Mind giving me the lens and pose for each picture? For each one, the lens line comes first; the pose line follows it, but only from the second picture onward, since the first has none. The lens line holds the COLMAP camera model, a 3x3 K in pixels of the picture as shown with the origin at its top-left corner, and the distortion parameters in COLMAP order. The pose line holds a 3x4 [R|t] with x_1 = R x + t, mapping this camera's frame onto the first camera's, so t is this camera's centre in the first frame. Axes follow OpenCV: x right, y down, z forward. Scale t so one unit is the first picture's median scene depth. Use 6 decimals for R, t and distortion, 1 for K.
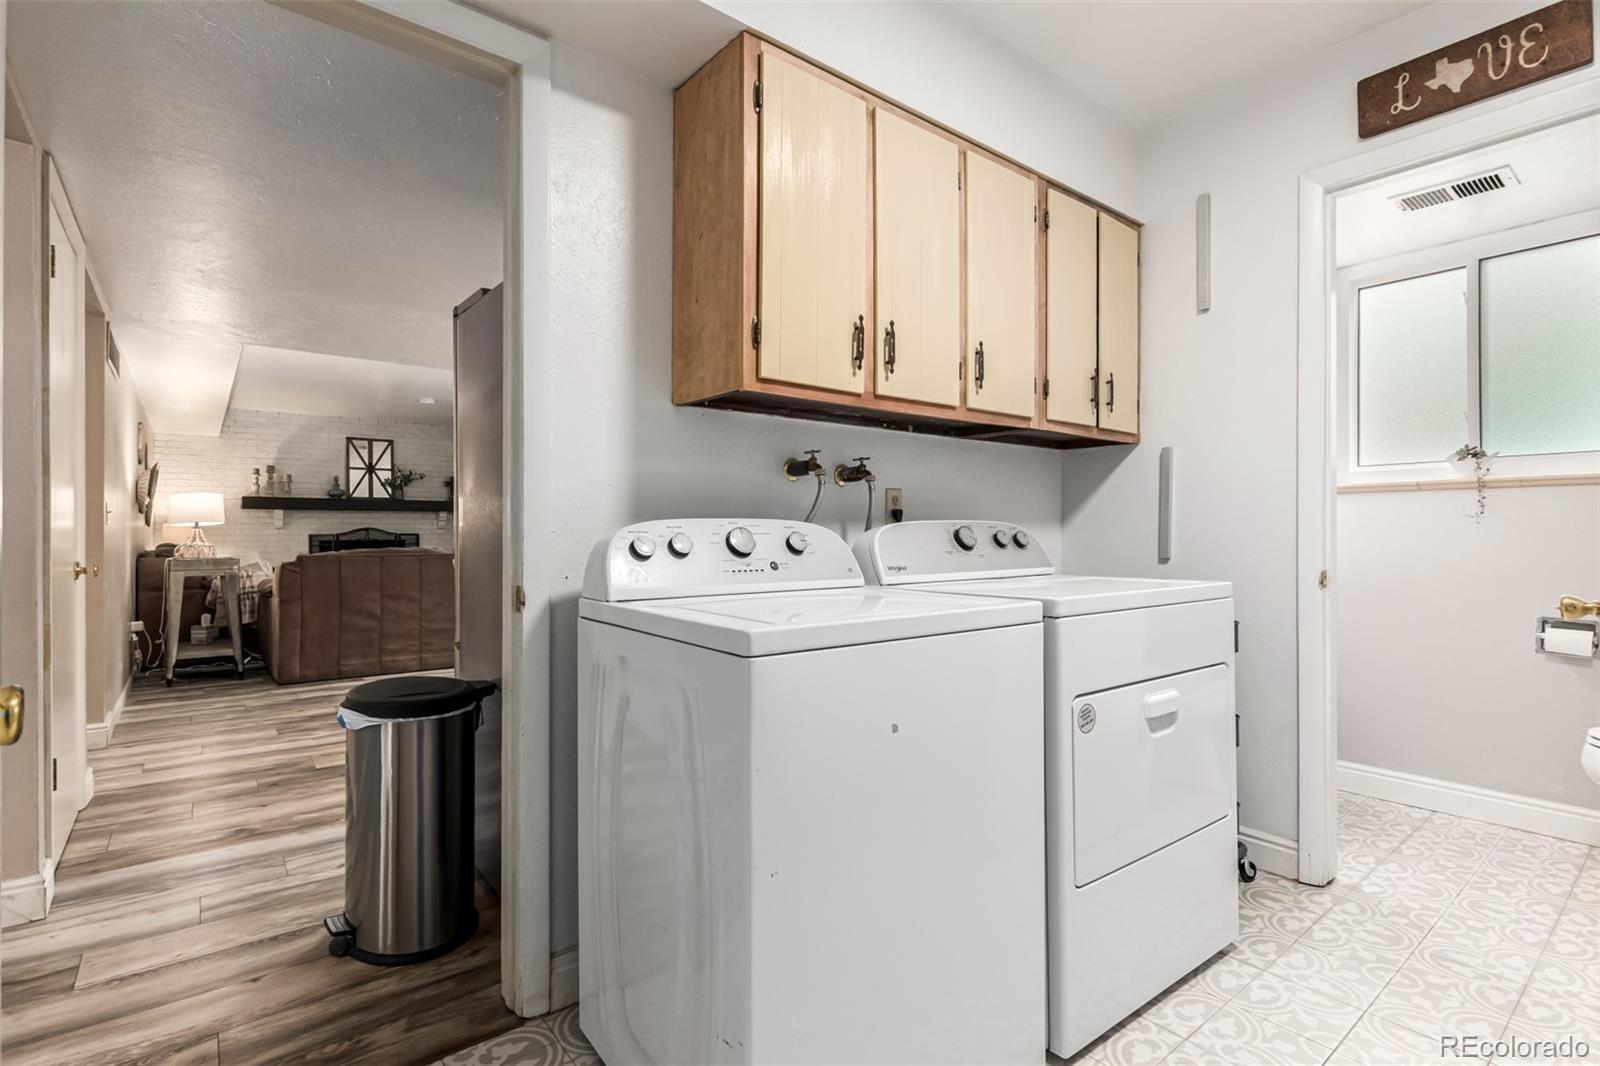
lens RADIAL K [[759.1, 0, 800.0], [0, 759.1, 533.0], [0, 0, 1]] dist [0.000186, 0.000004]
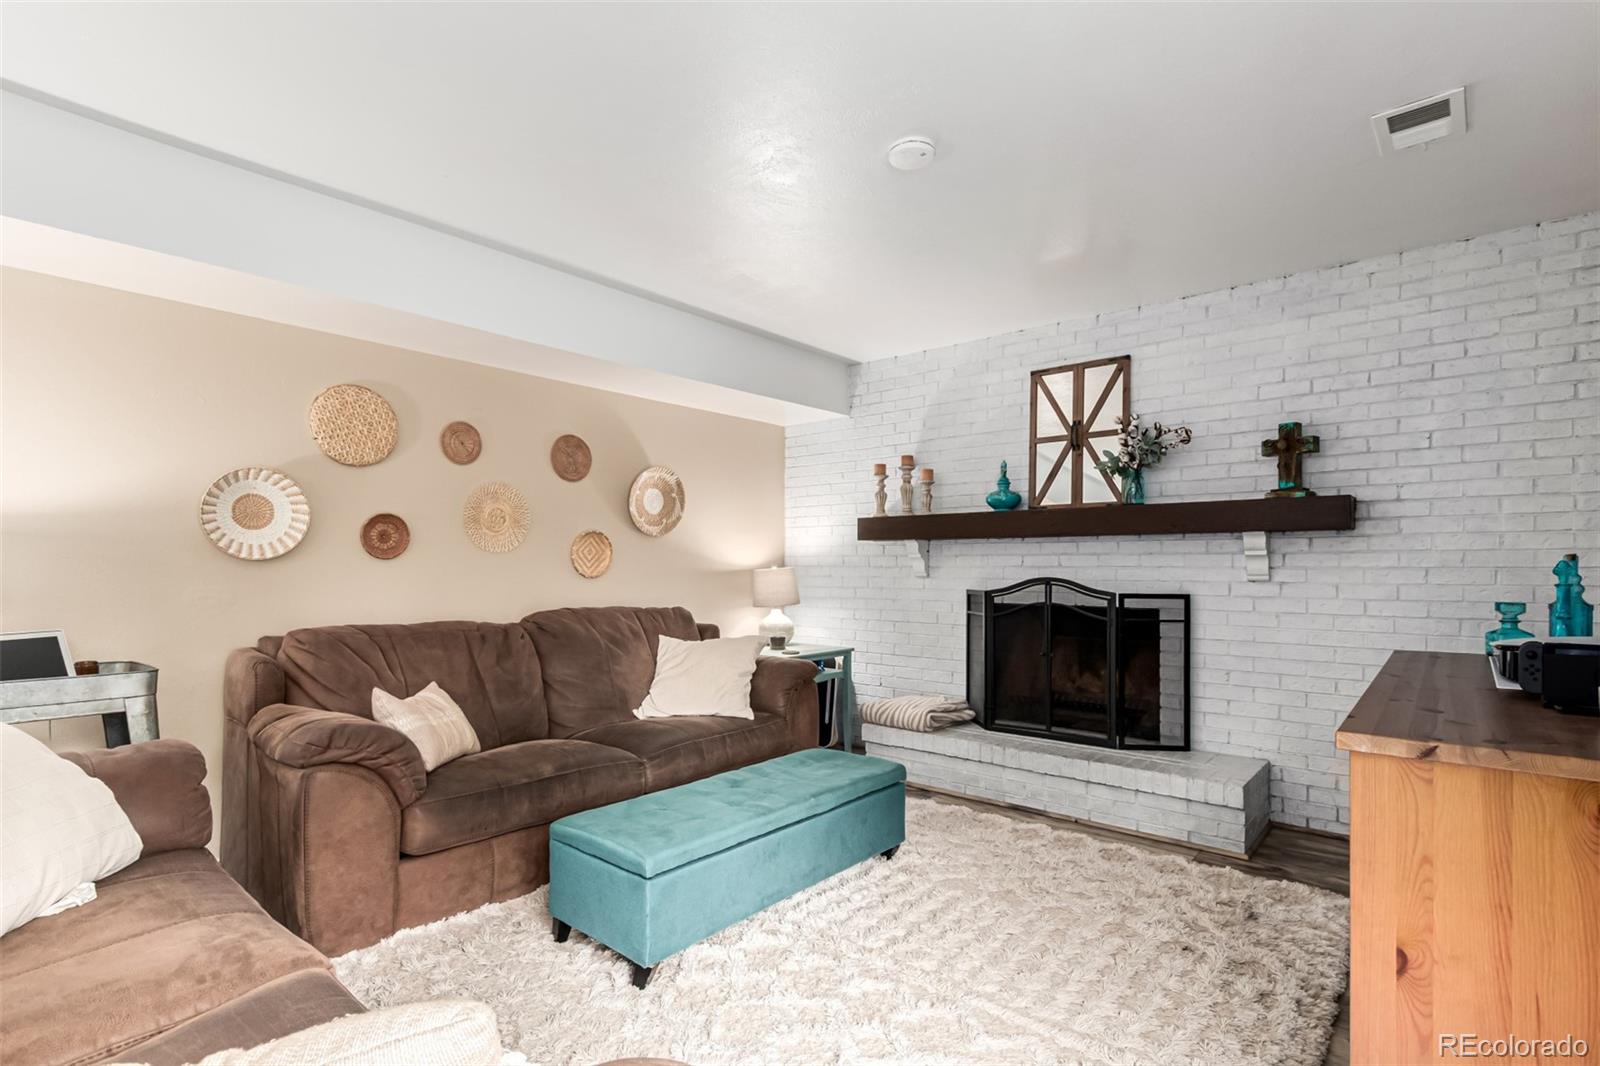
lens RADIAL K [[771.6, 0, 803.1], [0, 771.6, 563.3], [0, 0, 1]] dist [0.000080, -0.000046]
pose [[0.185621, 0.002918, -0.982617, -0.178243], [-0.001996, 0.999995, 0.002593, -0.015379], [0.982619, 0.001480, 0.185626, 0.787422]]
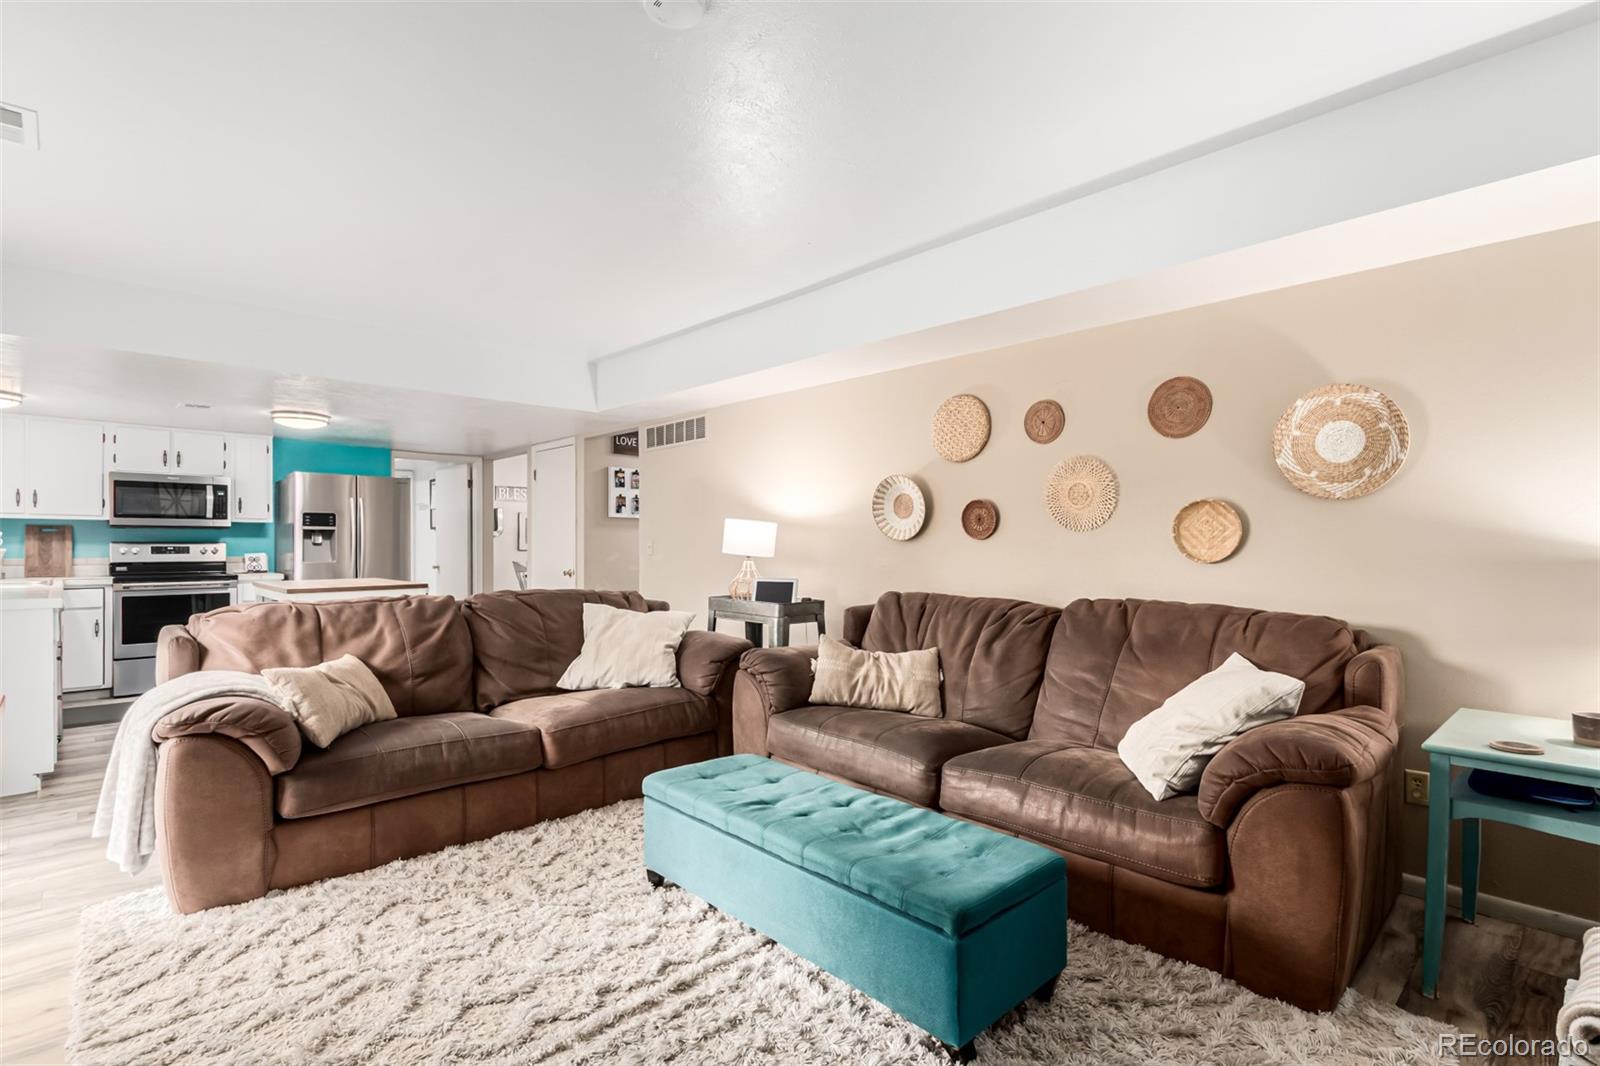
lens RADIAL K [[771.6, 0, 803.1], [0, 771.6, 563.3], [0, 0, 1]] dist [0.000080, -0.000046]
pose [[-0.997058, 0.006563, -0.076373, -0.904935], [0.004396, 0.999584, 0.028508, -0.015883], [0.076529, 0.028089, -0.996672, 1.555896]]
